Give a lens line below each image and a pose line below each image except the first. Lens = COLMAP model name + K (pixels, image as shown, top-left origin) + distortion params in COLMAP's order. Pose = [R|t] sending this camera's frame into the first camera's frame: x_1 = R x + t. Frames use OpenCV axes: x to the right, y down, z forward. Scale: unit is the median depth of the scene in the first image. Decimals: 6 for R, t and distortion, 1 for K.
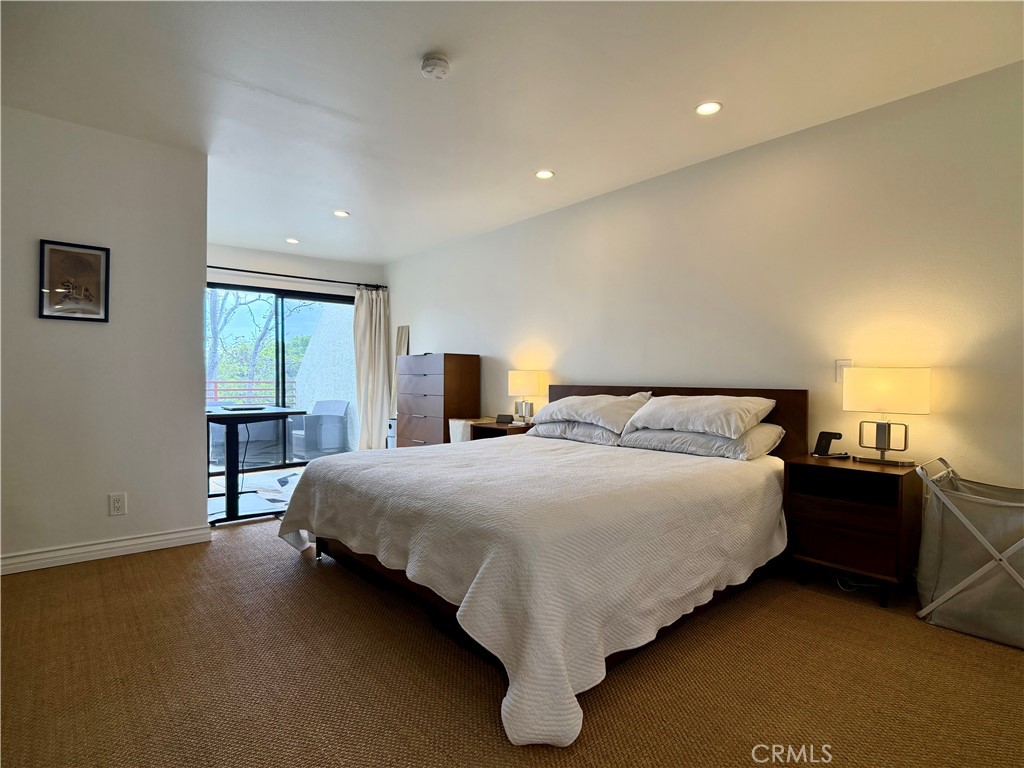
lens RADIAL K [[530.4, 0, 516.9], [0, 530.4, 381.0], [0, 0, 1]] dist [-0.002524, -0.014074]
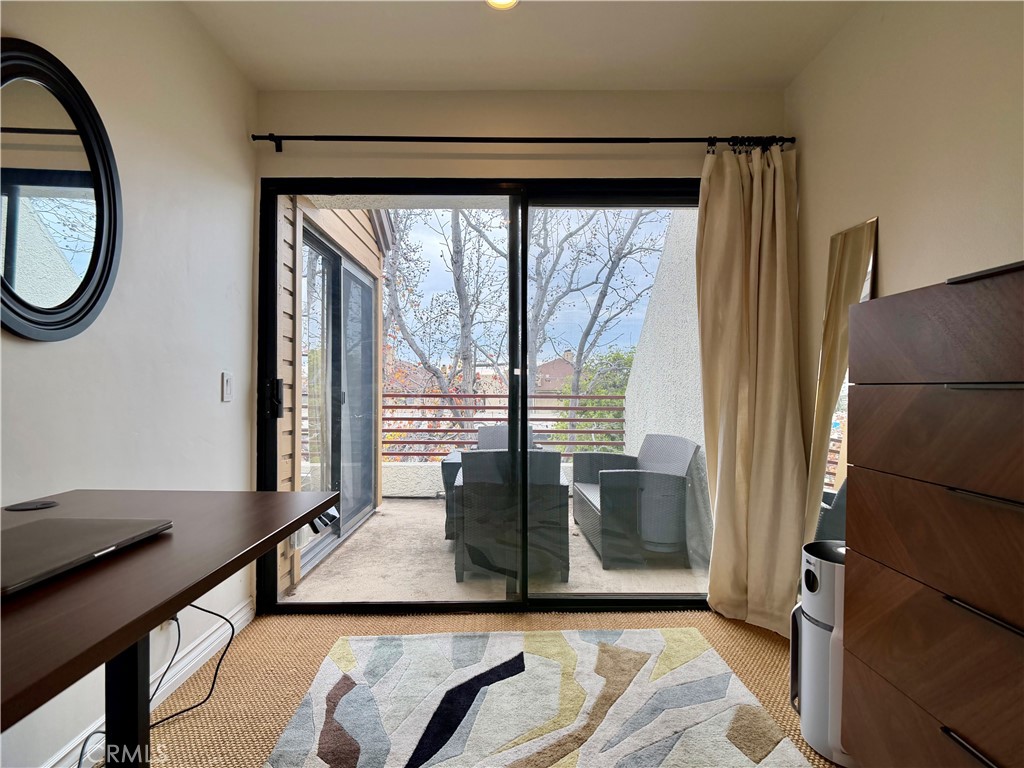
lens RADIAL K [[530.4, 0, 505.6], [0, 530.4, 388.7], [0, 0, 1]] dist [-0.002524, -0.014074]
pose [[0.748234, 0.003637, -0.663425, -0.162150], [-0.008079, 0.999961, -0.003630, -0.006872], [0.663385, 0.008076, 0.748234, 0.636766]]
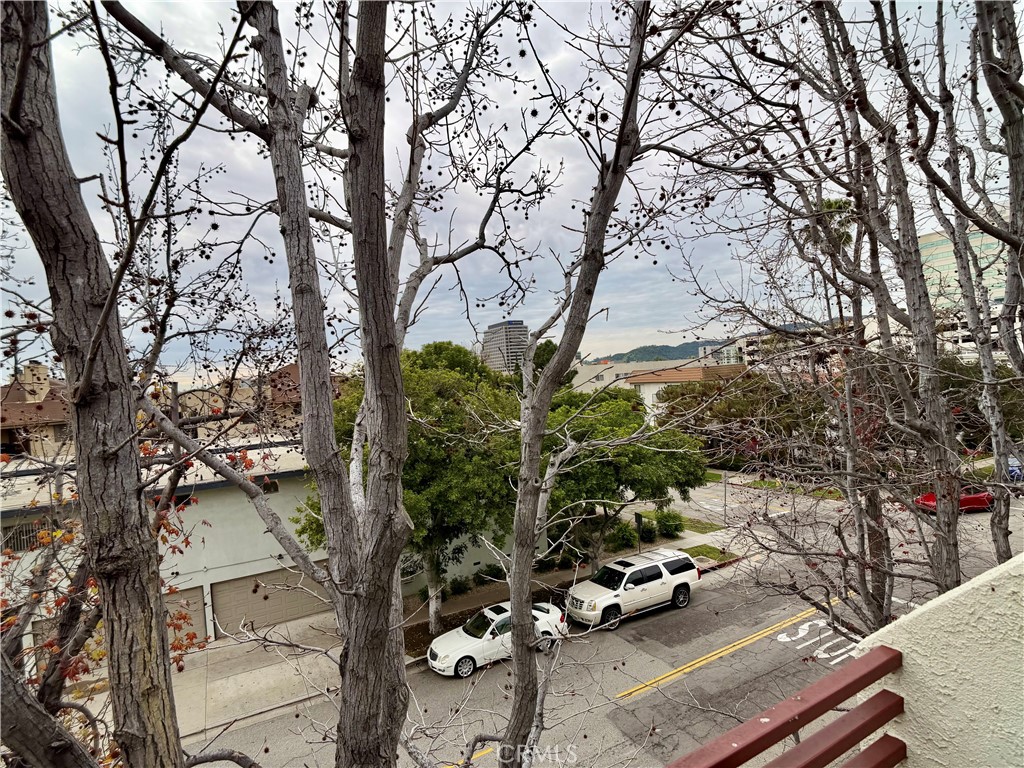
lens RADIAL K [[530.4, 0, 506.6], [0, 530.4, 387.5], [0, 0, 1]] dist [-0.002524, -0.014074]
pose [[0.970877, -0.067635, -0.229835, -0.684244], [0.073466, 0.997155, 0.016899, -0.122296], [0.228038, -0.033291, 0.973083, 1.171184]]
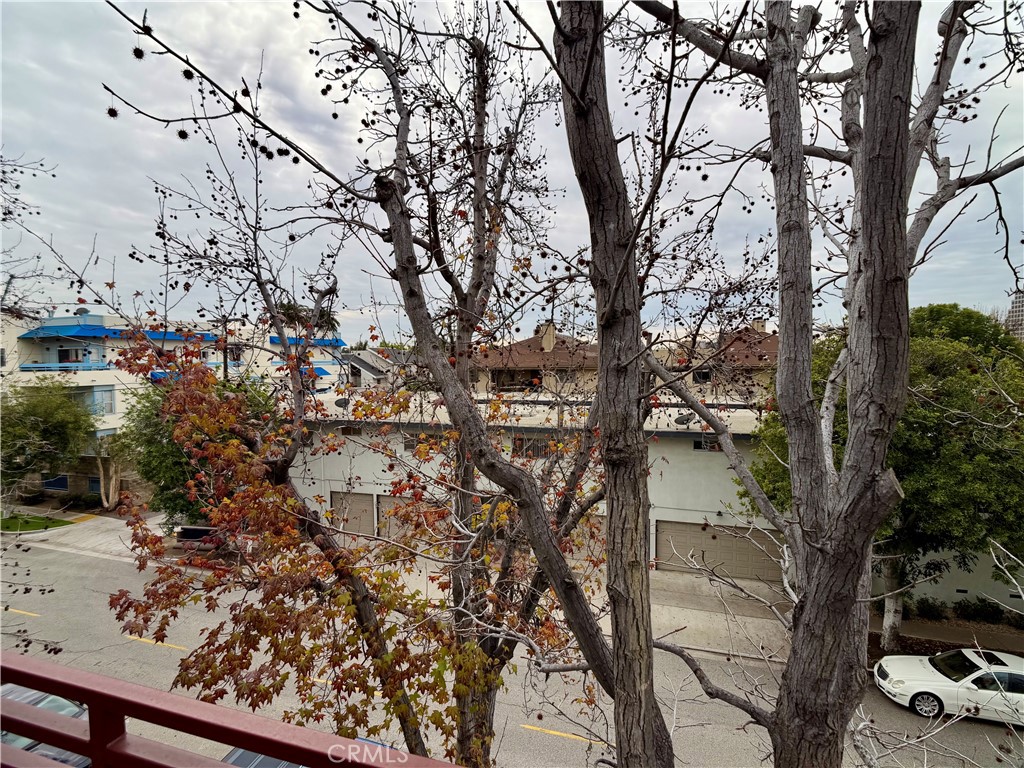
lens RADIAL K [[530.4, 0, 509.4], [0, 530.4, 390.1], [0, 0, 1]] dist [-0.002524, -0.014074]
pose [[0.513407, 0.042923, -0.857071, -0.691416], [0.006759, 0.998515, 0.054056, -0.109340], [0.858119, -0.033545, 0.512354, 1.159316]]
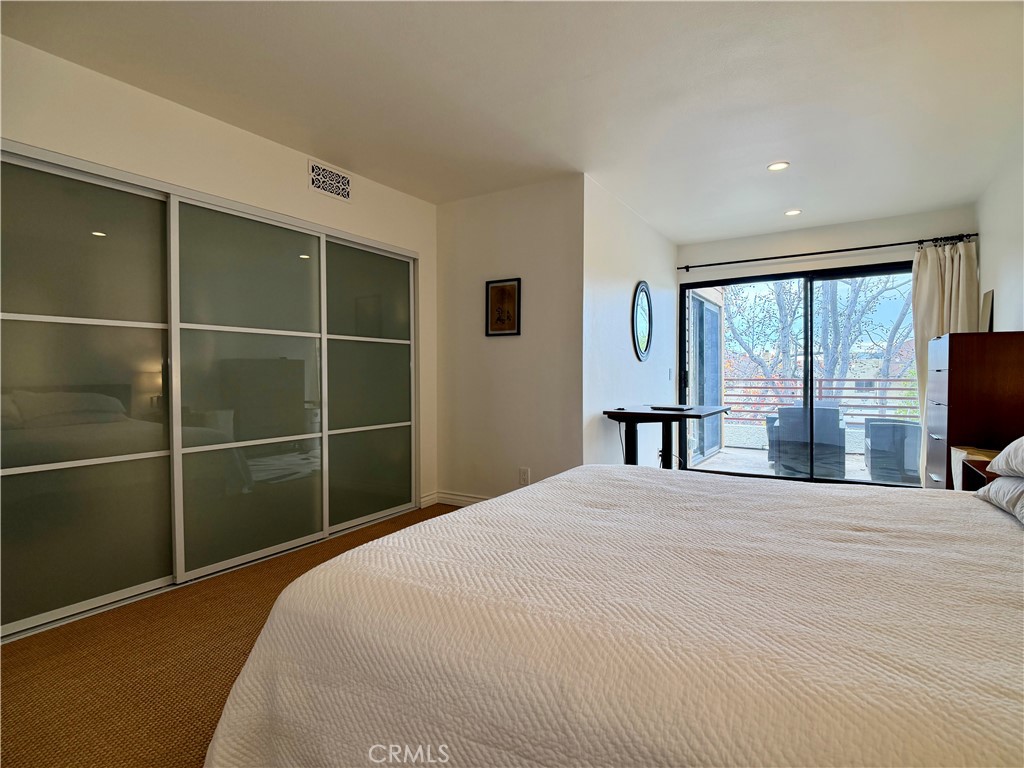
lens RADIAL K [[530.4, 0, 510.5], [0, 530.4, 382.5], [0, 0, 1]] dist [-0.002524, -0.014074]
pose [[0.274650, 0.010865, -0.961483, 0.225652], [-0.000731, 0.999938, 0.011091, -0.003824], [0.961544, -0.002344, 0.274641, 0.290534]]
